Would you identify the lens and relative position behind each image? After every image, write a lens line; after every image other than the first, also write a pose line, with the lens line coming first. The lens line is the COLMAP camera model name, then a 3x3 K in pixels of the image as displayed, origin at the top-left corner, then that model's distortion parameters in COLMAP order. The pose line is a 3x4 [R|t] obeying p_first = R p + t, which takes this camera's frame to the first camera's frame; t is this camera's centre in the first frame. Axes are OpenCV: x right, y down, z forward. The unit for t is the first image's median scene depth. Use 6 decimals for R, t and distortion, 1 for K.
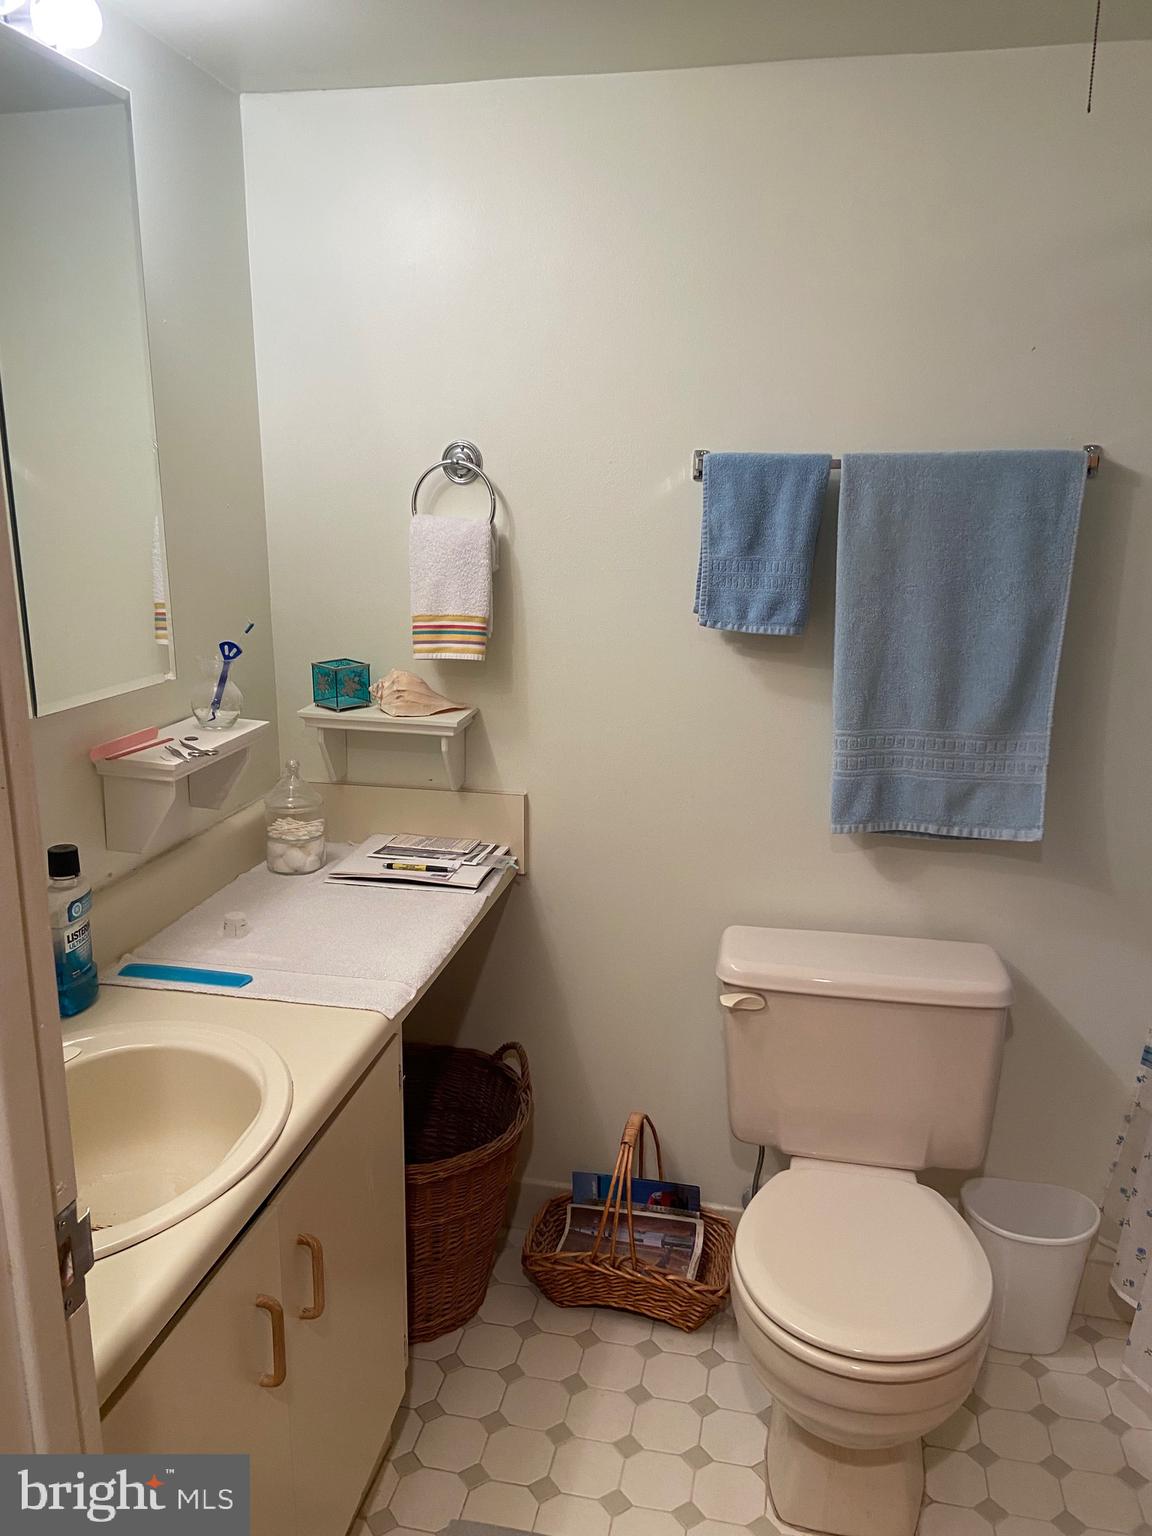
lens RADIAL K [[1148.5, 0, 576.0], [0, 1148.5, 768.0], [0, 0, 1]] dist [0.000184, -0.003257]
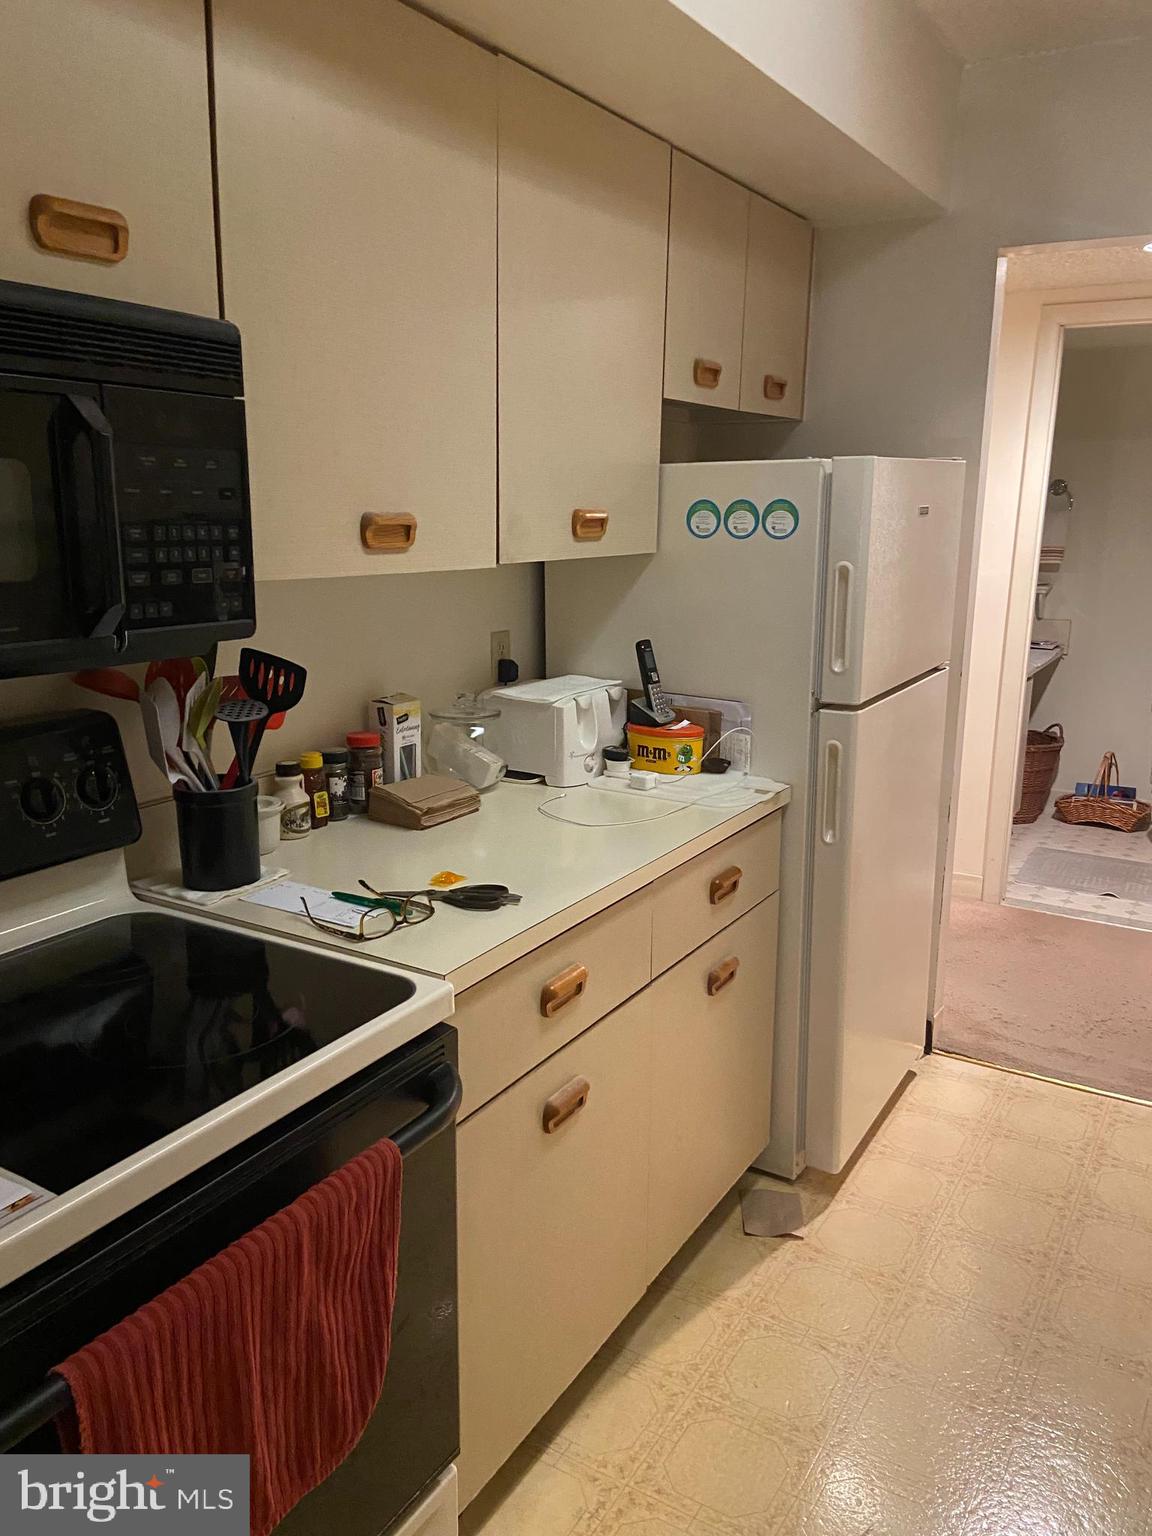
lens RADIAL K [[1148.5, 0, 576.0], [0, 1148.5, 768.0], [0, 0, 1]] dist [0.000184, -0.003257]
pose [[0.943477, 0.082858, -0.320914, -0.222019], [-0.090370, 0.995872, -0.008556, 0.443563], [0.318880, 0.037073, 0.947070, -1.584499]]
